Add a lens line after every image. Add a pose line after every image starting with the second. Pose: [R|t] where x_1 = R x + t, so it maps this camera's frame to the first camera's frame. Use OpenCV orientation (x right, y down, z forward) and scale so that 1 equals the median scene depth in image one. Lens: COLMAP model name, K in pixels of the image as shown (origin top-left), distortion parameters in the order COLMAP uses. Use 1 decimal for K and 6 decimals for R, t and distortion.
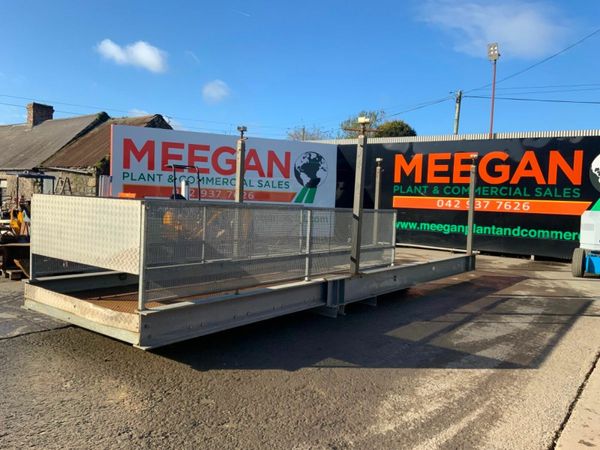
lens RADIAL K [[496.5, 0, 299.2], [0, 496.5, 223.9], [0, 0, 1]] dist [0.093755, -0.189703]
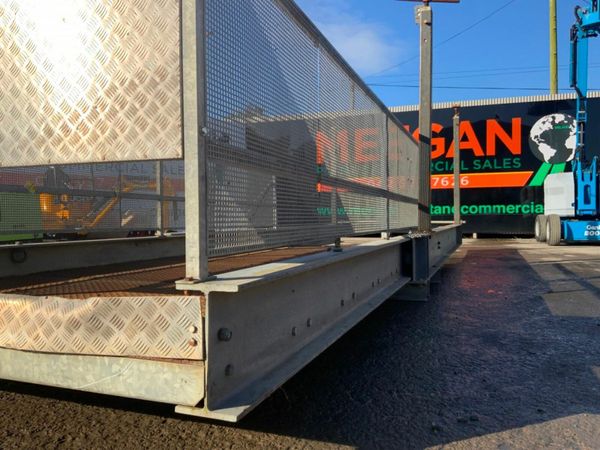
lens RADIAL K [[496.5, 0, 300.7], [0, 496.5, 226.1], [0, 0, 1]] dist [0.093755, -0.189703]
pose [[0.960272, -0.055576, 0.273475, -0.091707], [0.061519, 0.998019, -0.013195, 0.040629], [-0.272200, 0.029494, 0.961788, 0.194656]]
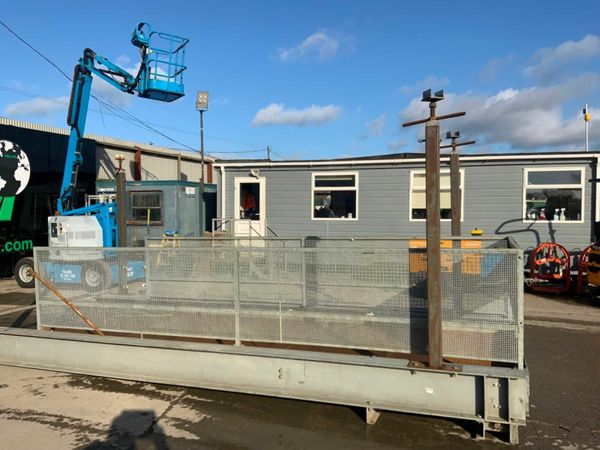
lens RADIAL K [[496.5, 0, 301.5], [0, 496.5, 224.3], [0, 0, 1]] dist [0.093755, -0.189703]
pose [[-0.244342, -0.068970, 0.967233, -0.283013], [0.033871, 0.996252, 0.079596, -0.052513], [-0.969097, 0.052210, -0.241090, 0.643506]]
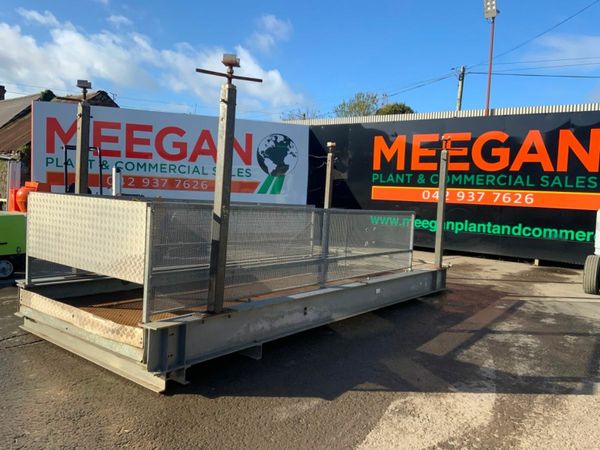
lens RADIAL K [[496.5, 0, 301.1], [0, 496.5, 224.1], [0, 0, 1]] dist [0.093755, -0.189703]
pose [[0.999557, 0.003099, -0.029587, 0.106810], [-0.002503, 0.999793, 0.020168, -0.009593], [0.029643, -0.020085, 0.999359, 0.177654]]
